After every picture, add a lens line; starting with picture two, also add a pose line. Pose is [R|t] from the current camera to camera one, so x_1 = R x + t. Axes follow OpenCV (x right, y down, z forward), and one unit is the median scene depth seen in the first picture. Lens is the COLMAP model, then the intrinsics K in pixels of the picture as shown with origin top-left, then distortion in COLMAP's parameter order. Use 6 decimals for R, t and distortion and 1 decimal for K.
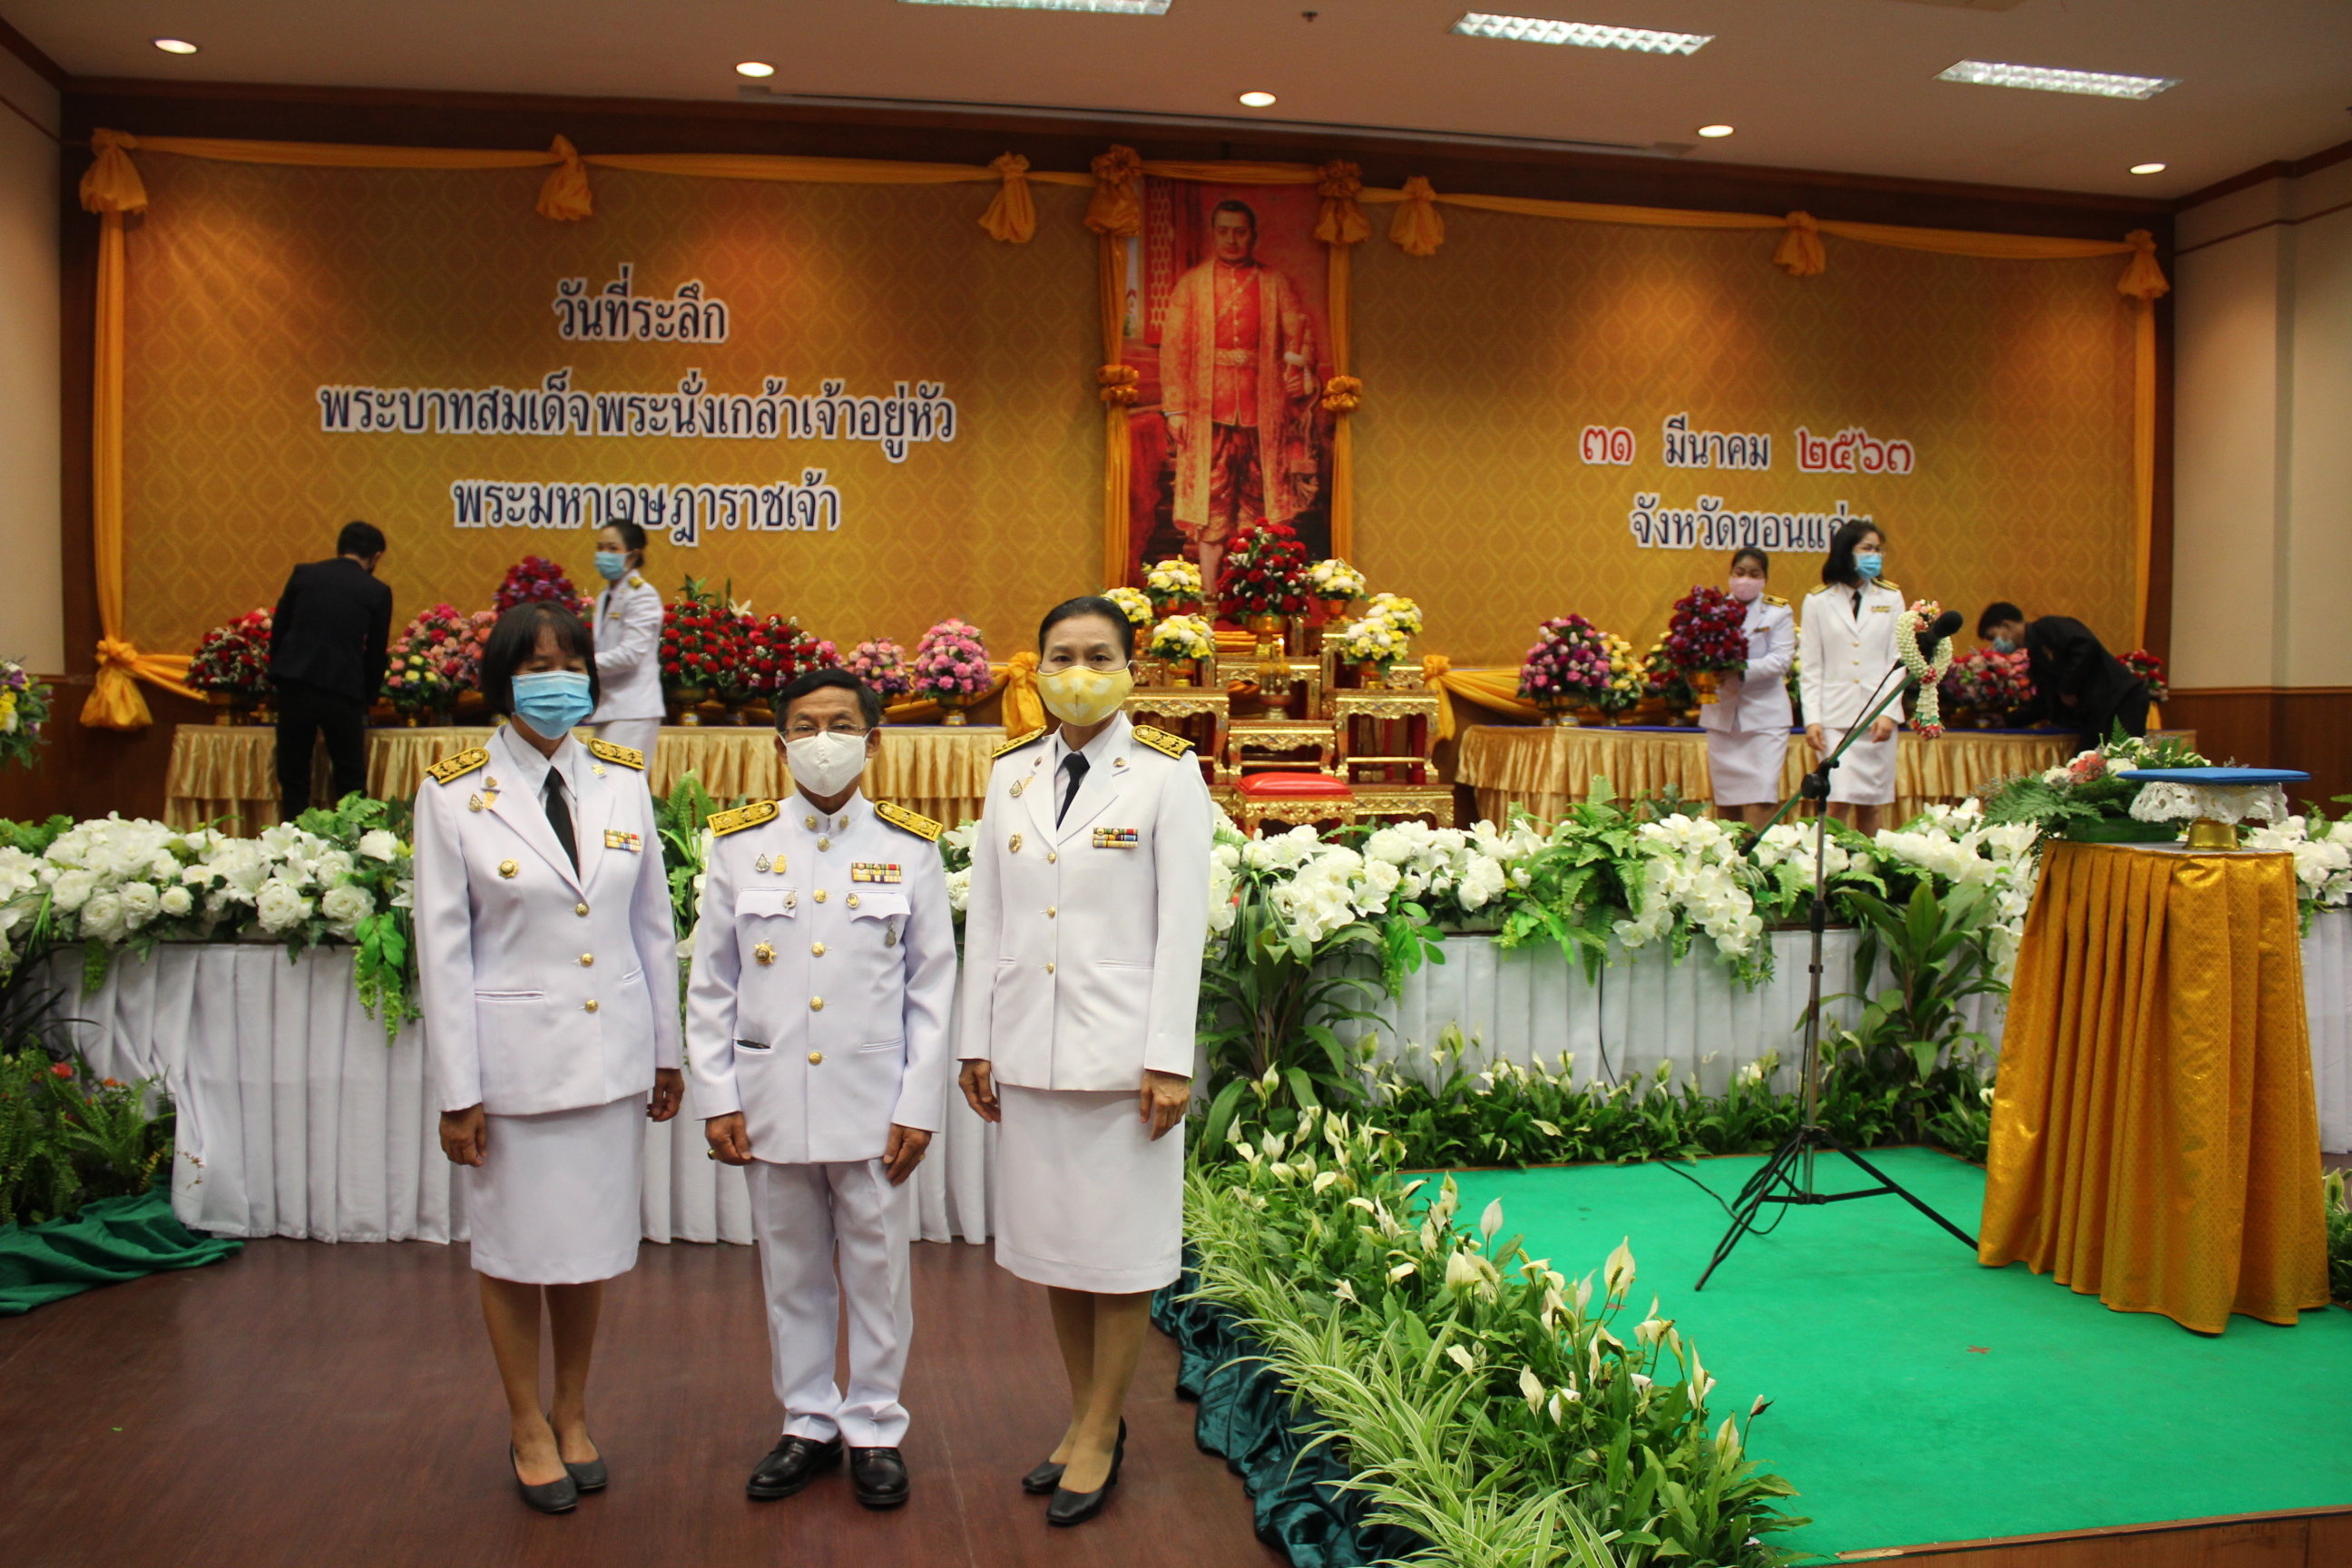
lens RADIAL K [[1977.8, 0, 1176.0], [0, 1977.8, 784.0], [0, 0, 1]] dist [-0.169048, 0.160113]
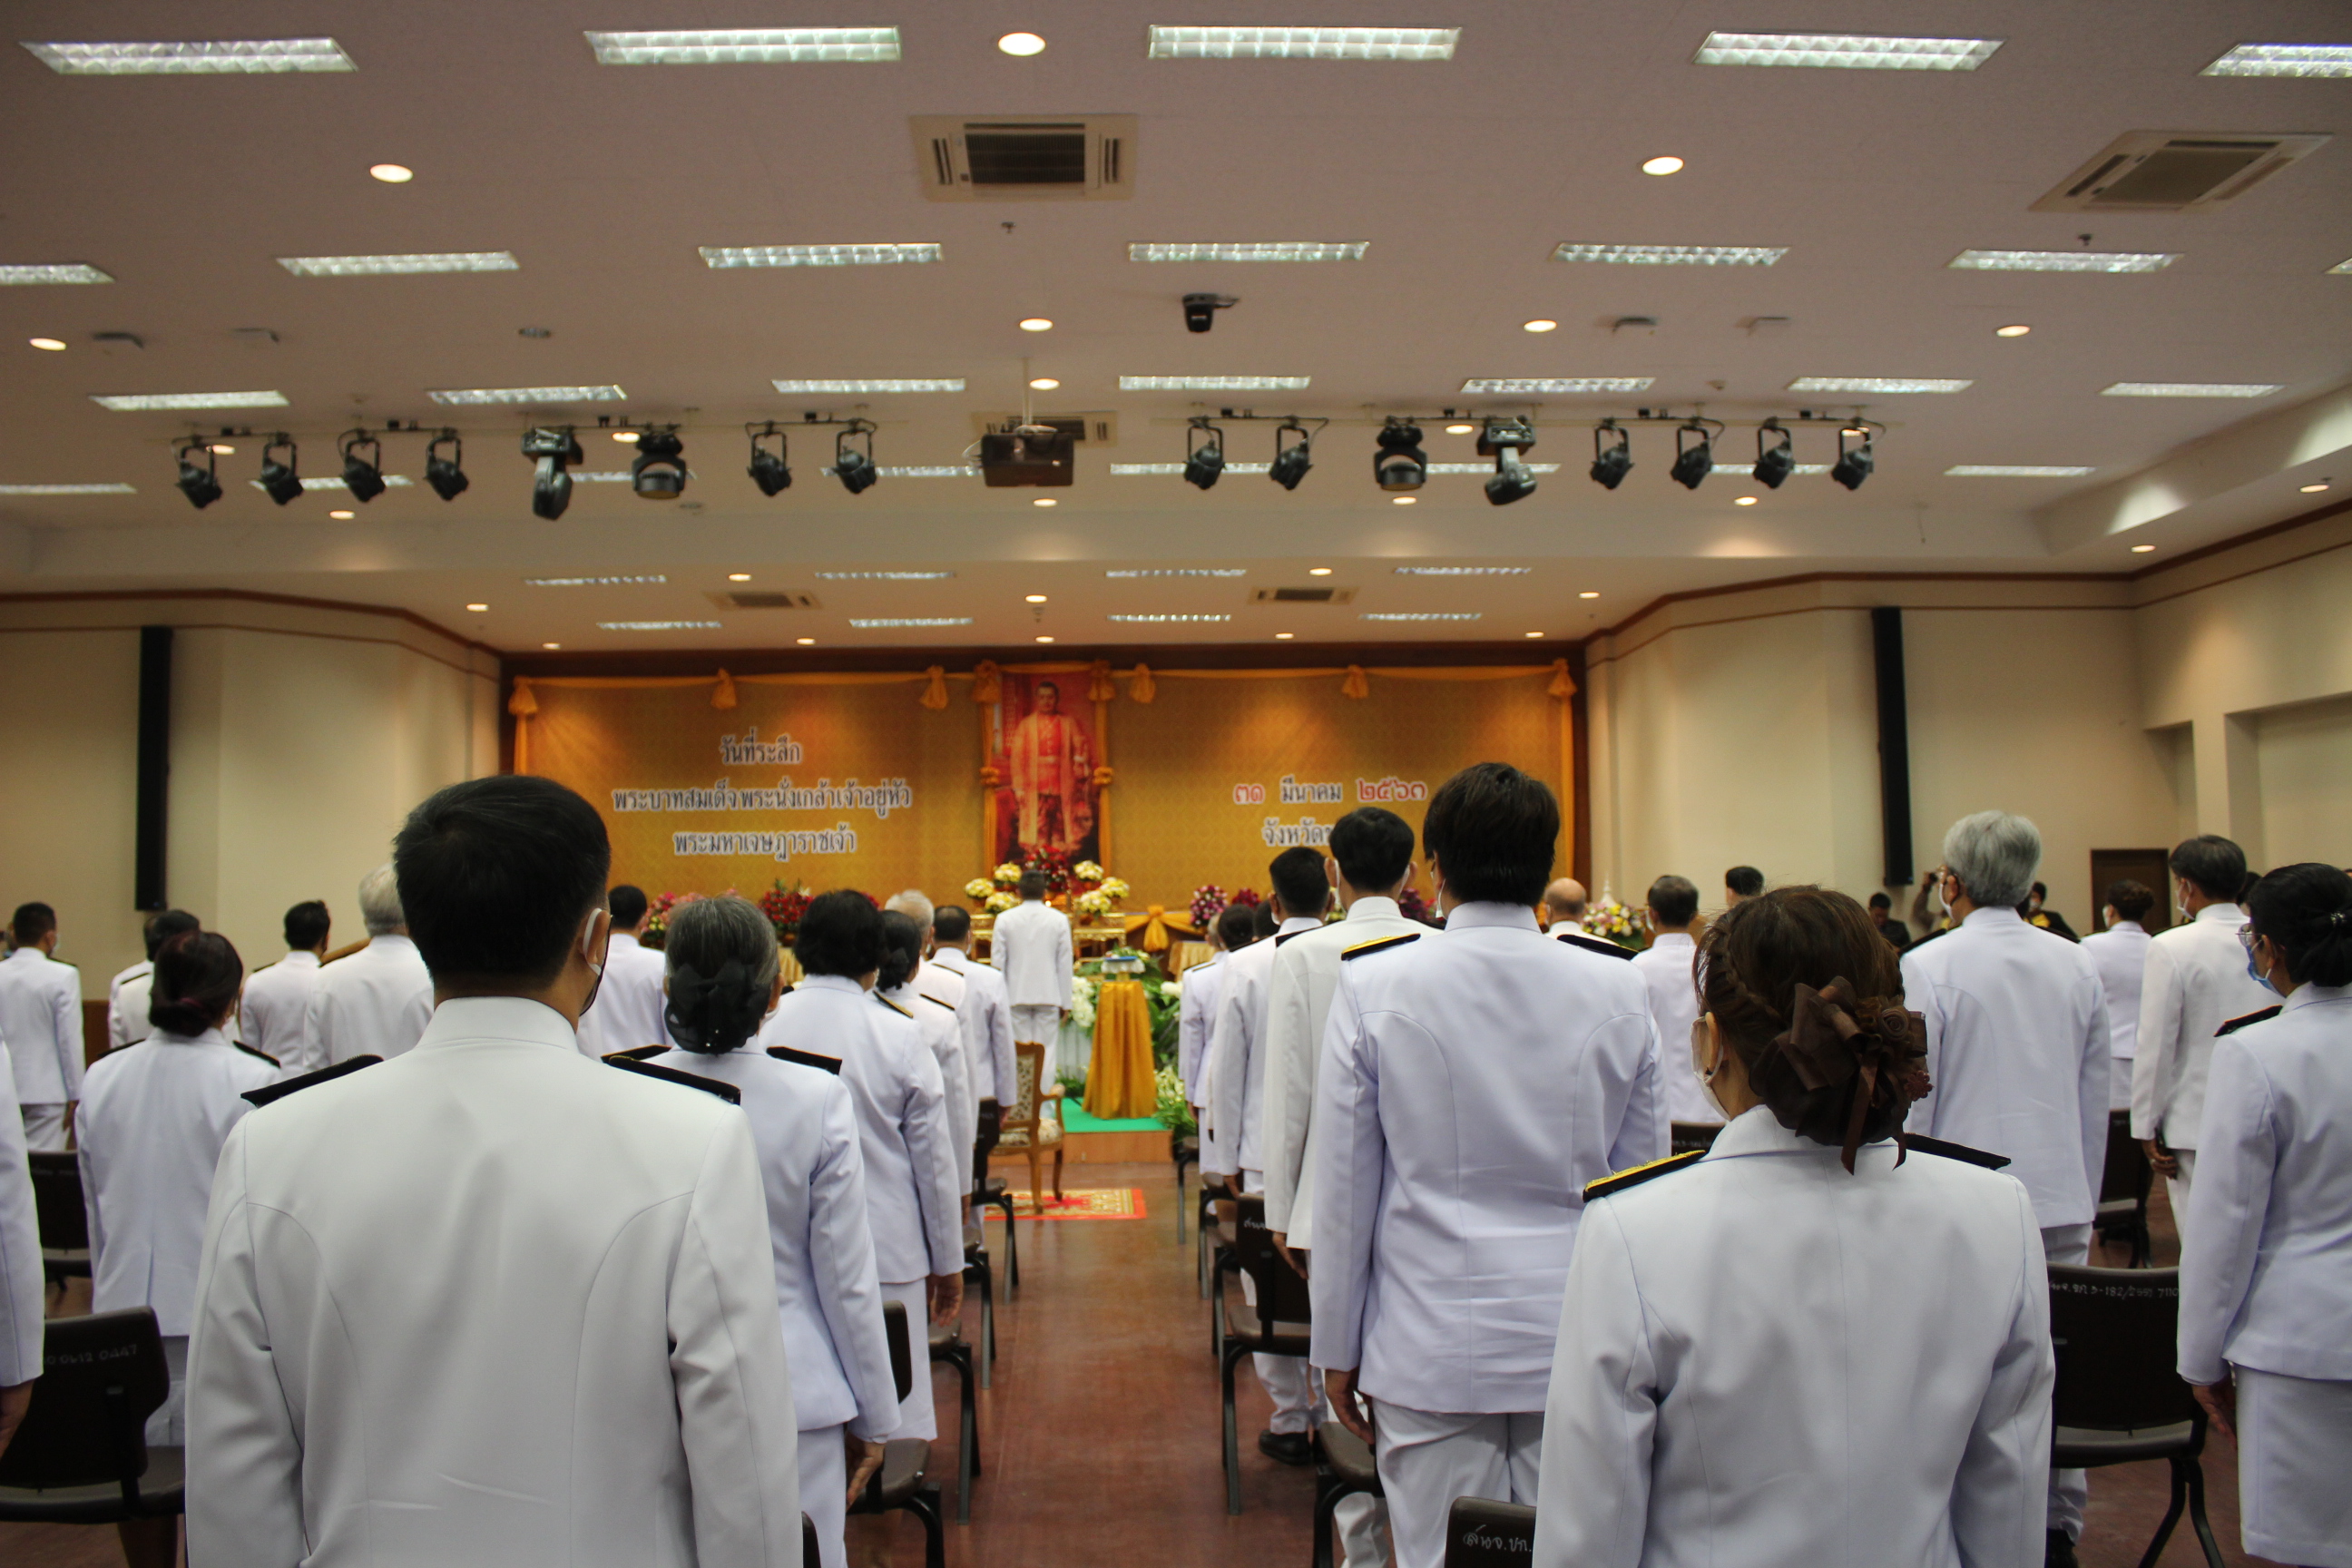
lens RADIAL K [[1977.8, 0, 1176.0], [0, 1977.8, 784.0], [0, 0, 1]] dist [-0.169048, 0.160113]
pose [[0.990146, -0.028162, -0.137180, 0.440604], [0.013917, 0.994510, -0.103715, 0.019142], [0.139347, 0.100784, 0.985101, -0.985090]]
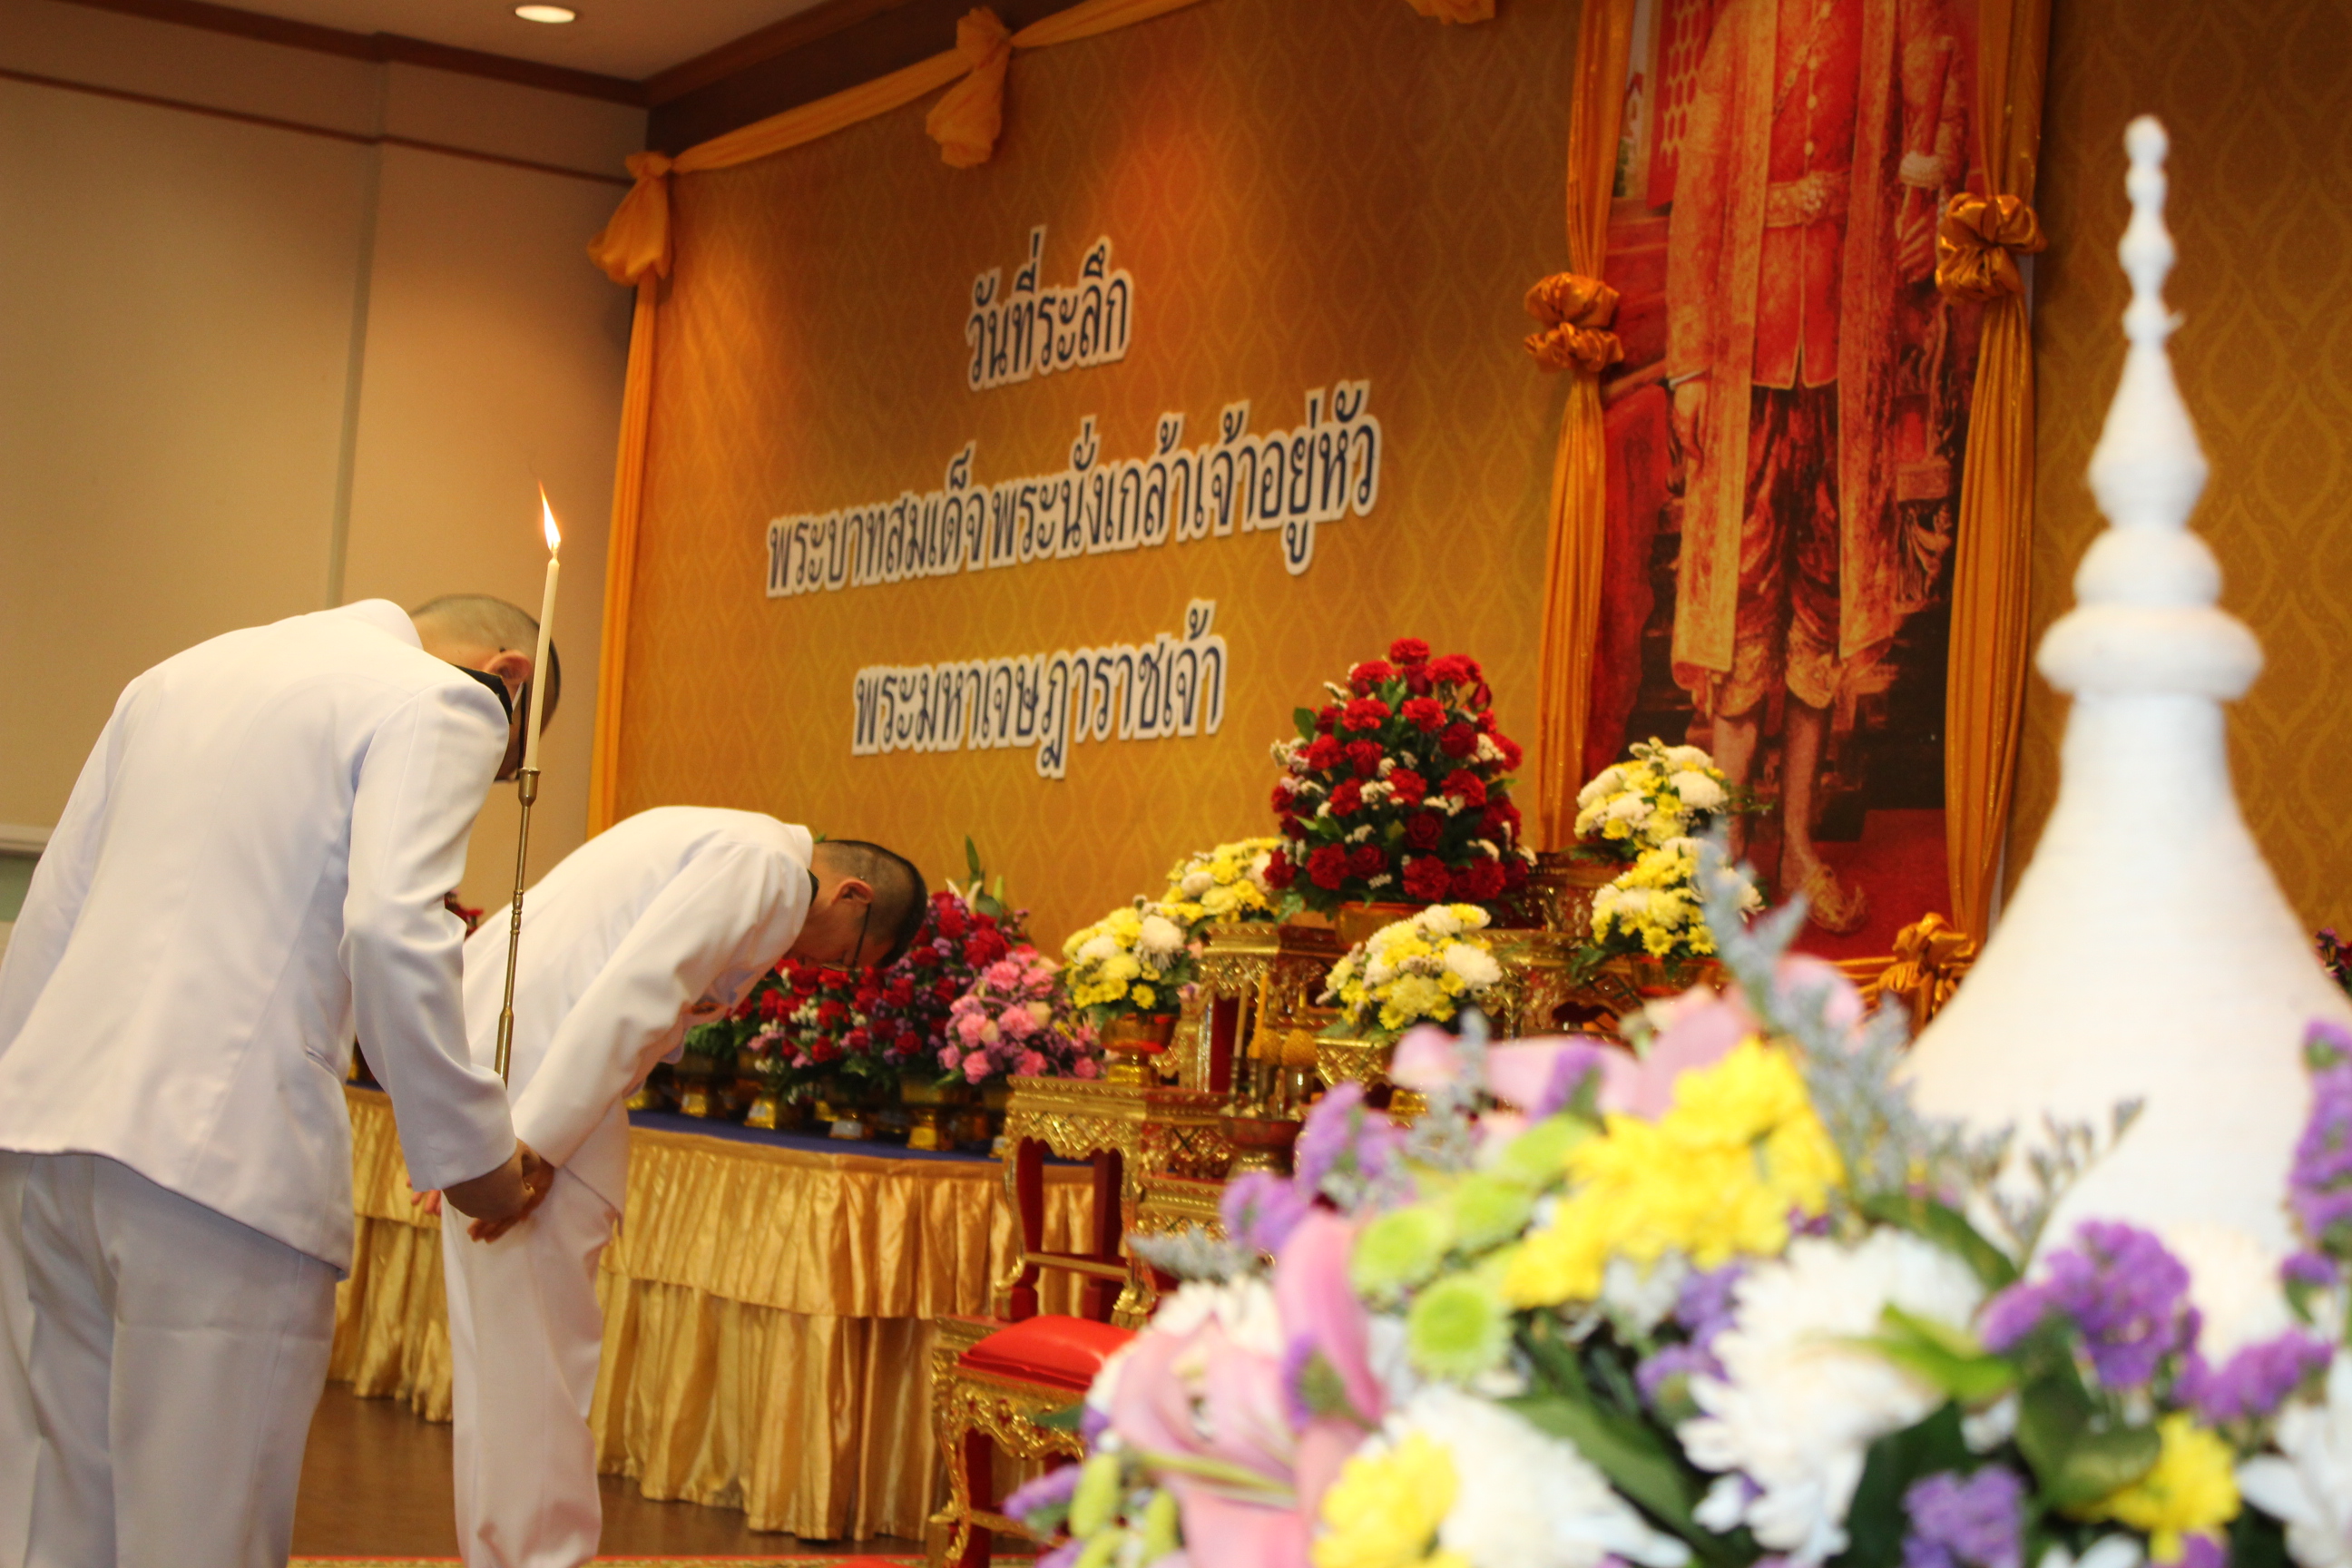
lens RADIAL K [[3982.9, 0, 1176.0], [0, 3982.9, 784.0], [0, 0, 1]] dist [0.003718, 0.067433]
pose [[0.336892, -0.038193, -0.940768, 0.678287], [-0.101979, 0.991819, -0.076785, -0.044248], [0.936004, 0.121807, 0.330241, 0.671820]]
